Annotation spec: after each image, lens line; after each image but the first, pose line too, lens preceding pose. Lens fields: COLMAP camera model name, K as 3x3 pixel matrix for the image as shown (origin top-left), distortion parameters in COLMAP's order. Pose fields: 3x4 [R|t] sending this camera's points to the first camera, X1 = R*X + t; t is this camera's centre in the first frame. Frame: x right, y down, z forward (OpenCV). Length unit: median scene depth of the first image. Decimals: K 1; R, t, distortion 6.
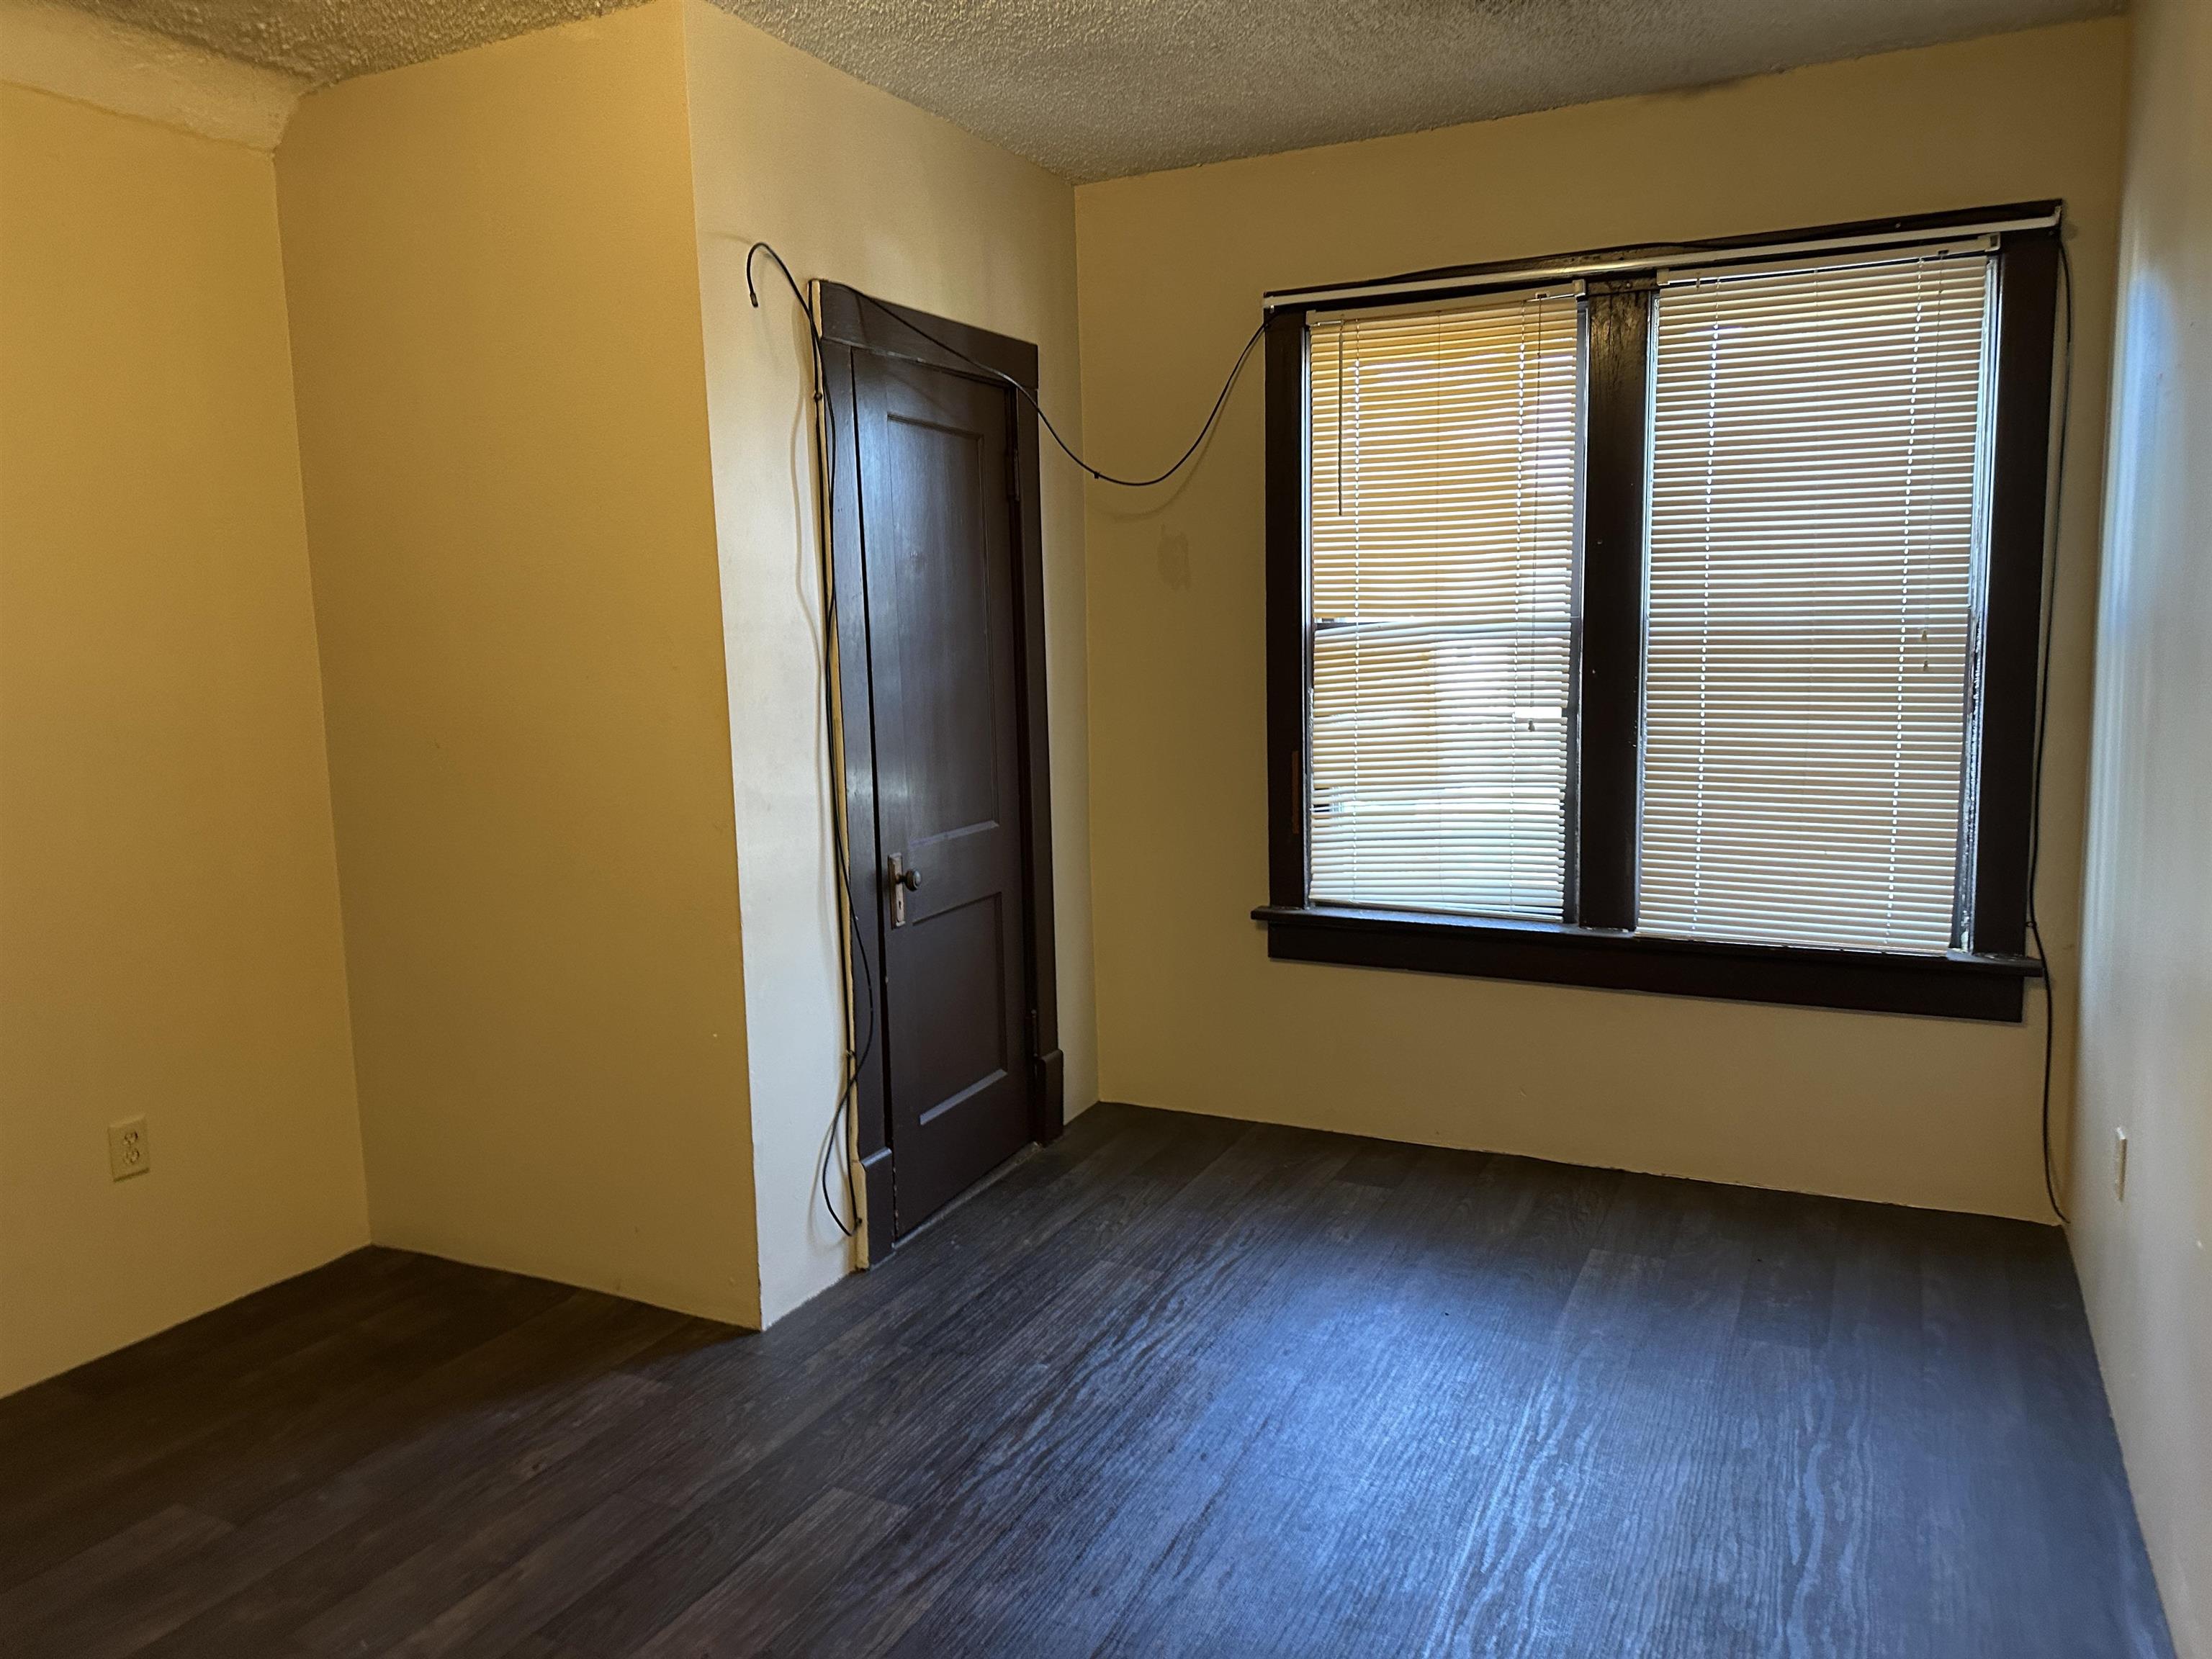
lens RADIAL K [[1516.8, 0, 1121.5], [0, 1516.8, 828.3], [0, 0, 1]] dist [-0.004283, -0.017655]
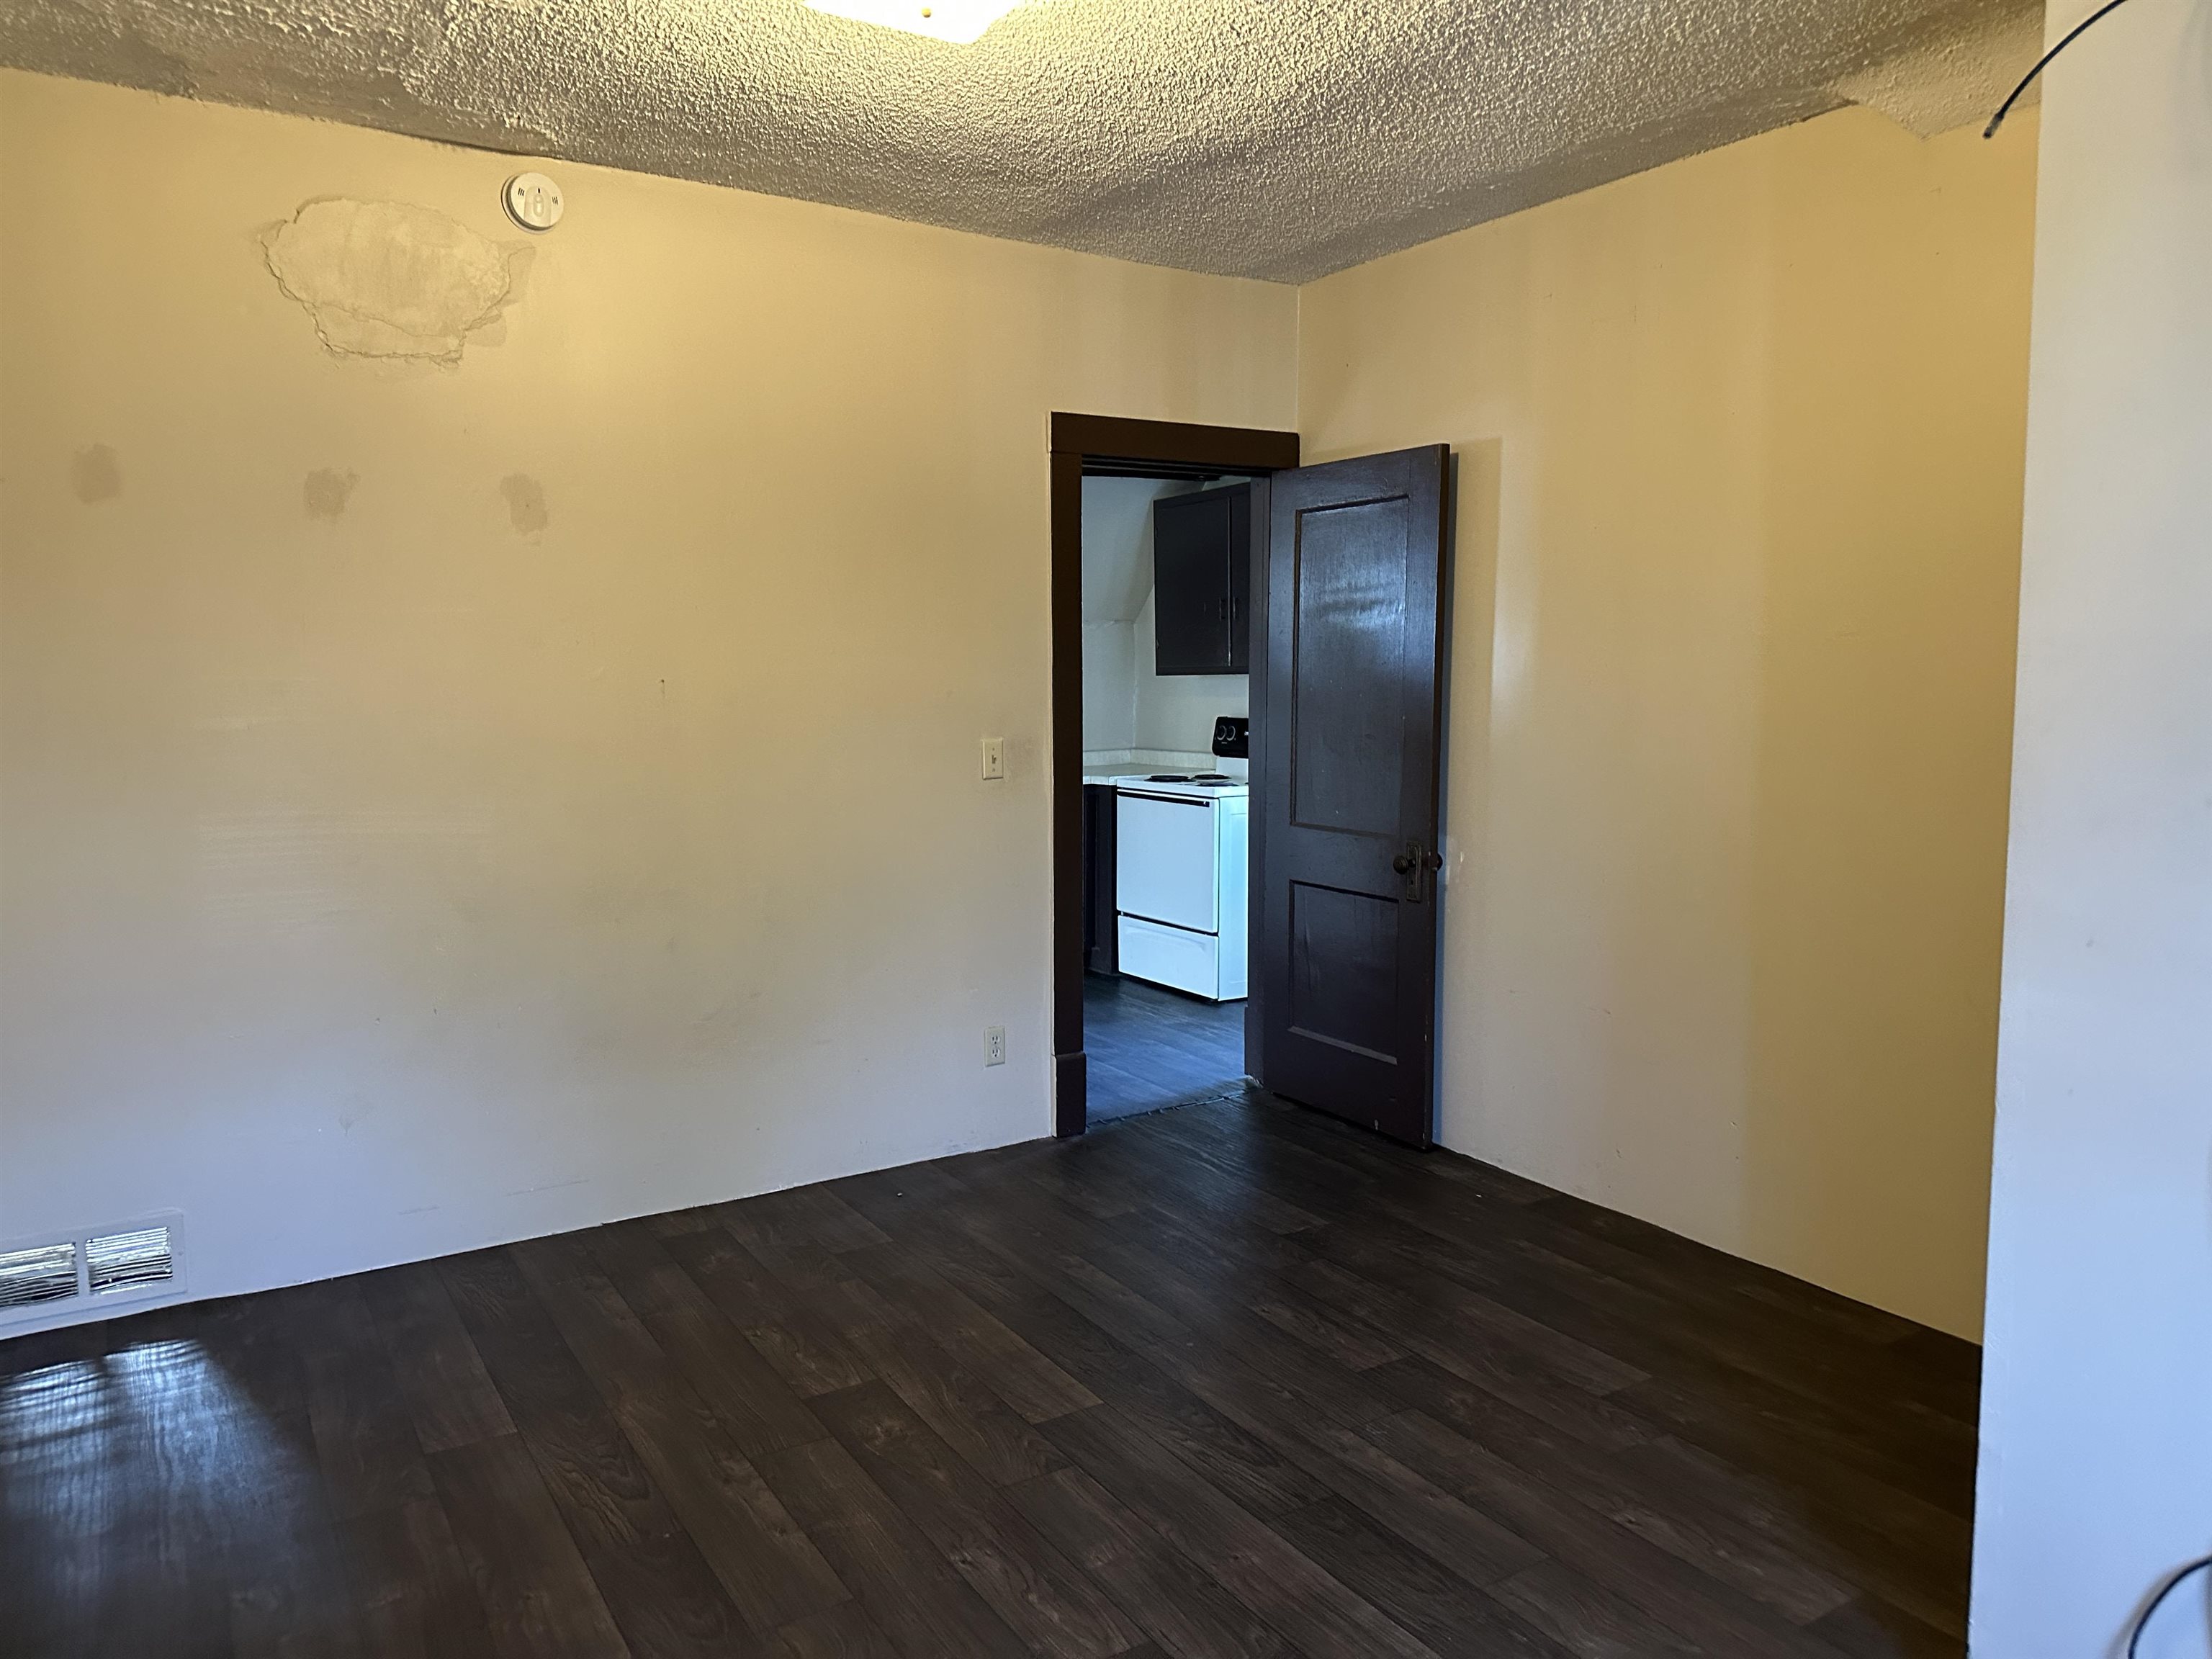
lens RADIAL K [[1516.8, 0, 1110.6], [0, 1516.8, 835.2], [0, 0, 1]] dist [-0.004283, -0.017655]
pose [[-0.510448, 0.125930, -0.850638, 0.397358], [-0.093324, 0.975263, 0.200381, -0.121164], [0.854830, 0.181668, -0.486069, 0.801514]]
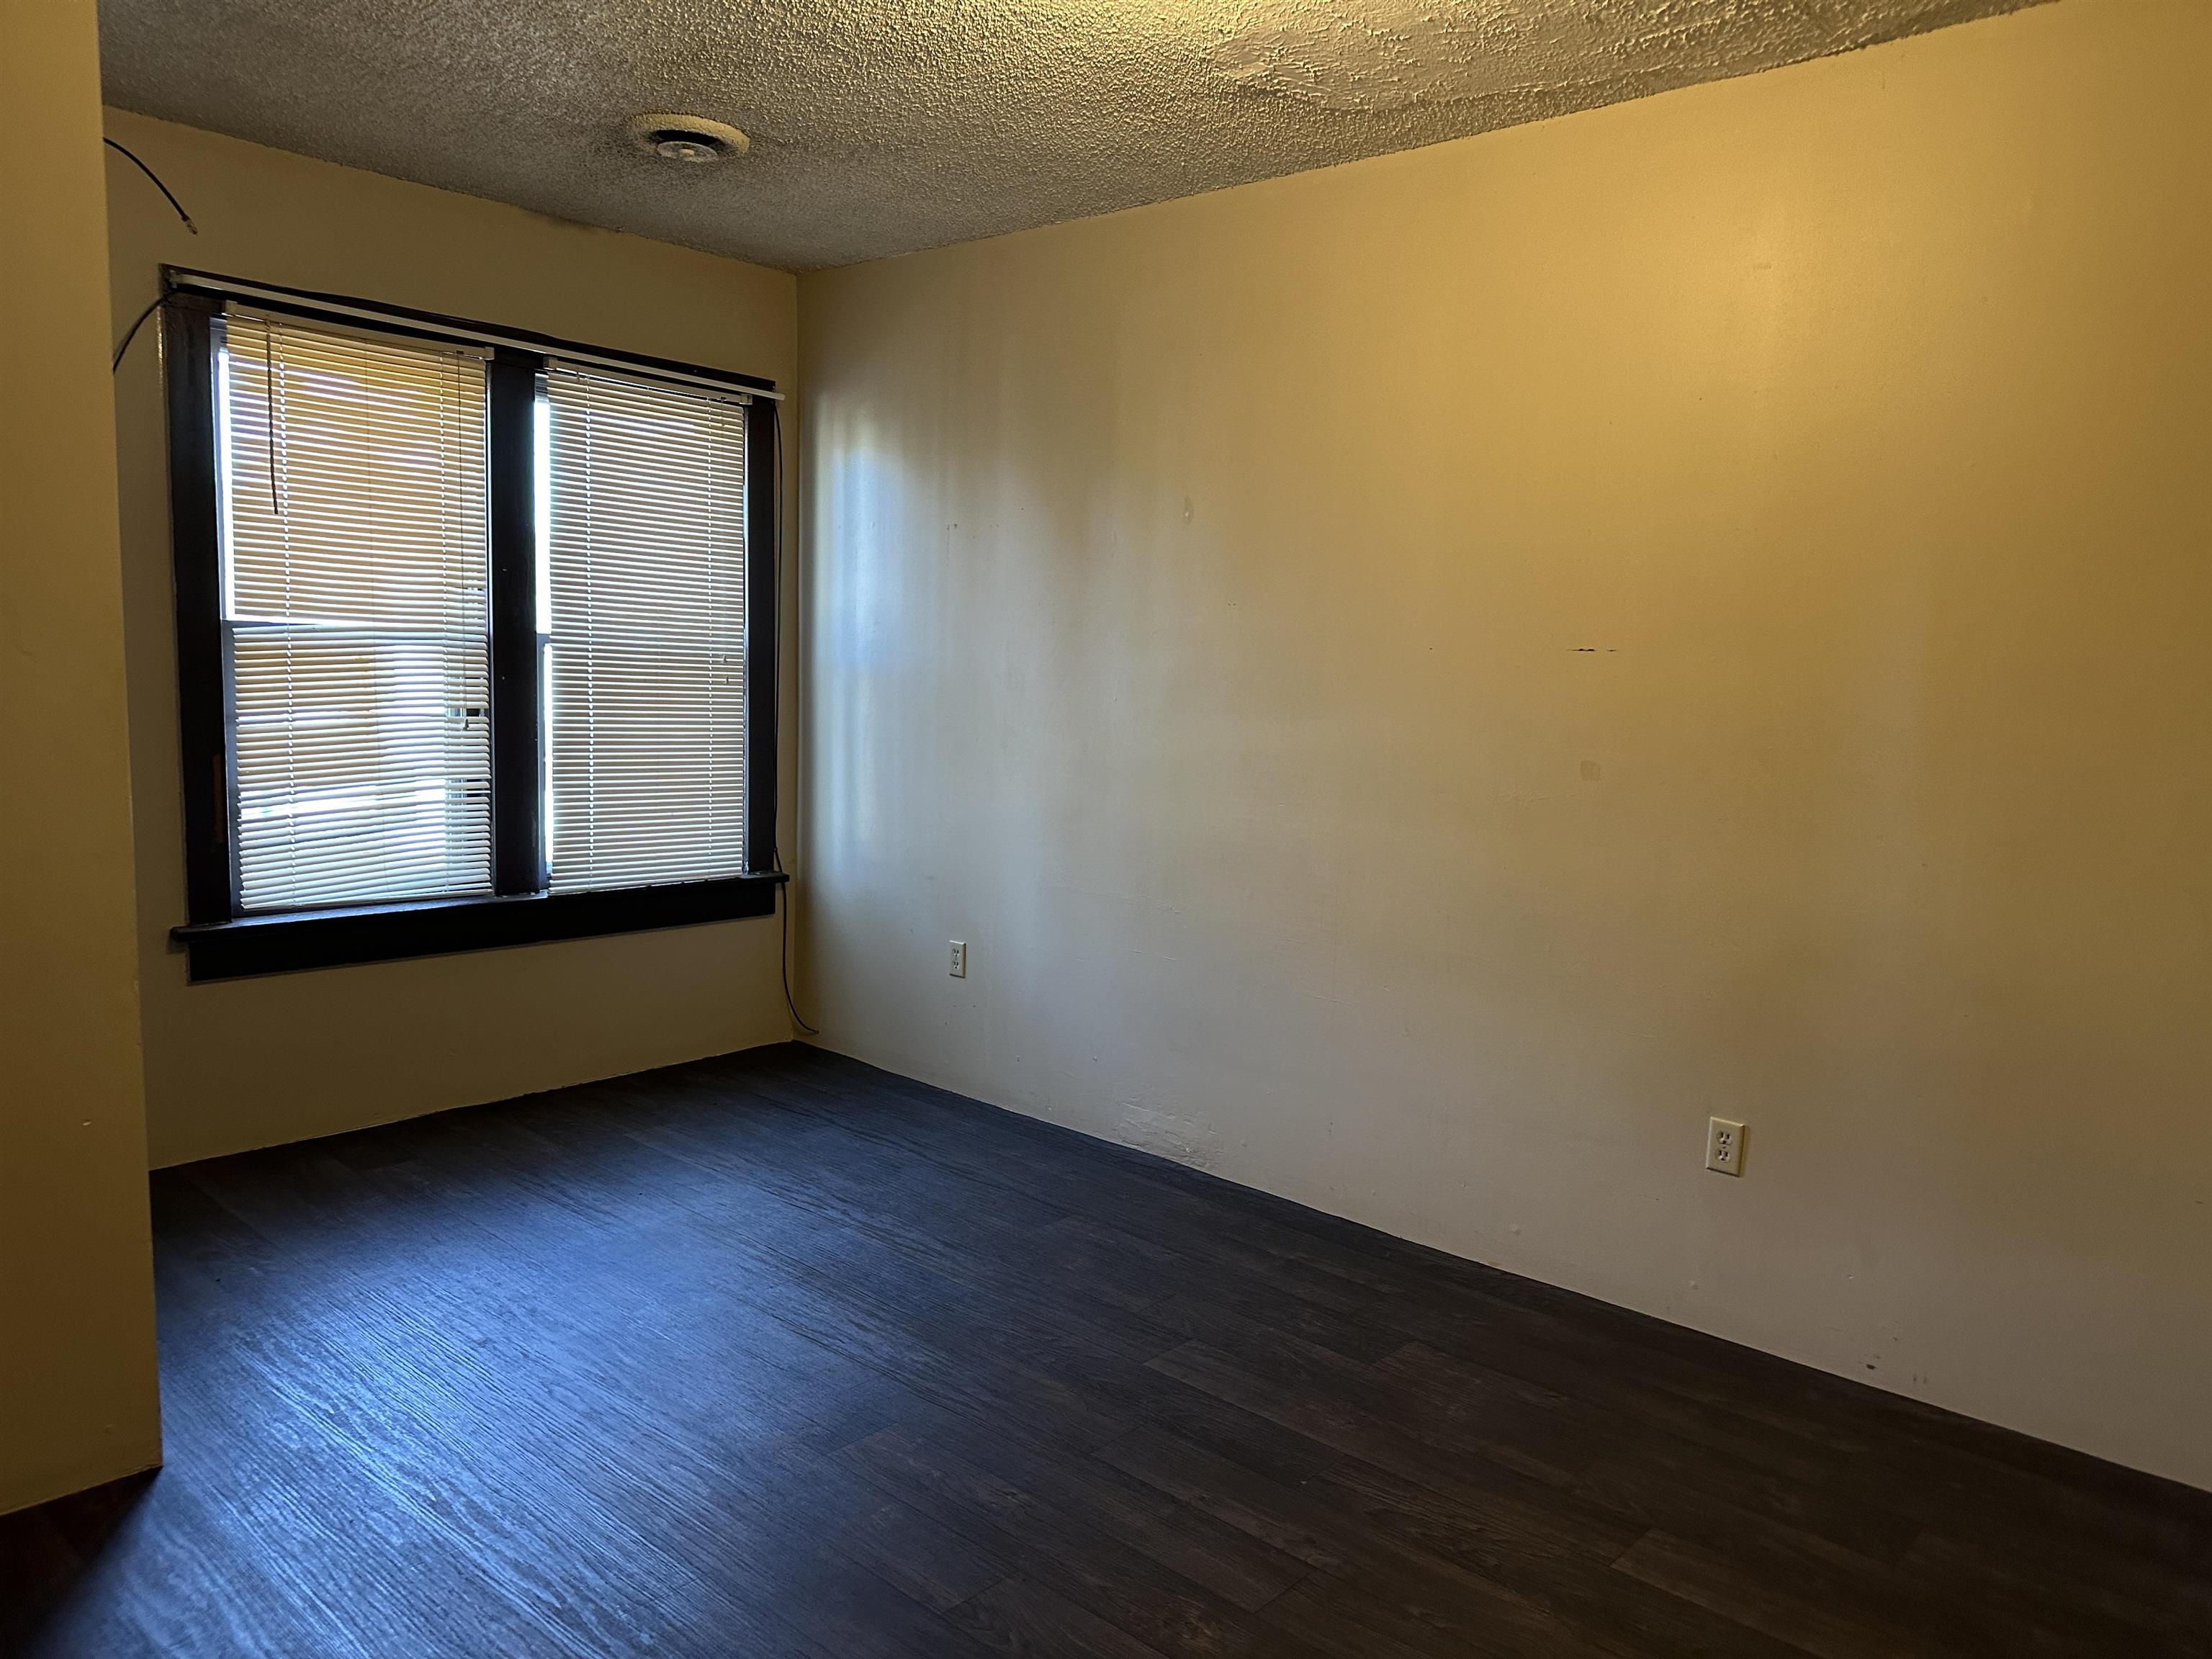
lens RADIAL K [[1516.8, 0, 1106.3], [0, 1516.8, 836.2], [0, 0, 1]] dist [-0.004283, -0.017655]
pose [[0.259673, -0.079013, 0.962459, -0.719767], [0.082502, 0.994819, 0.059411, -0.012098], [-0.962166, 0.063977, 0.264846, 0.241663]]
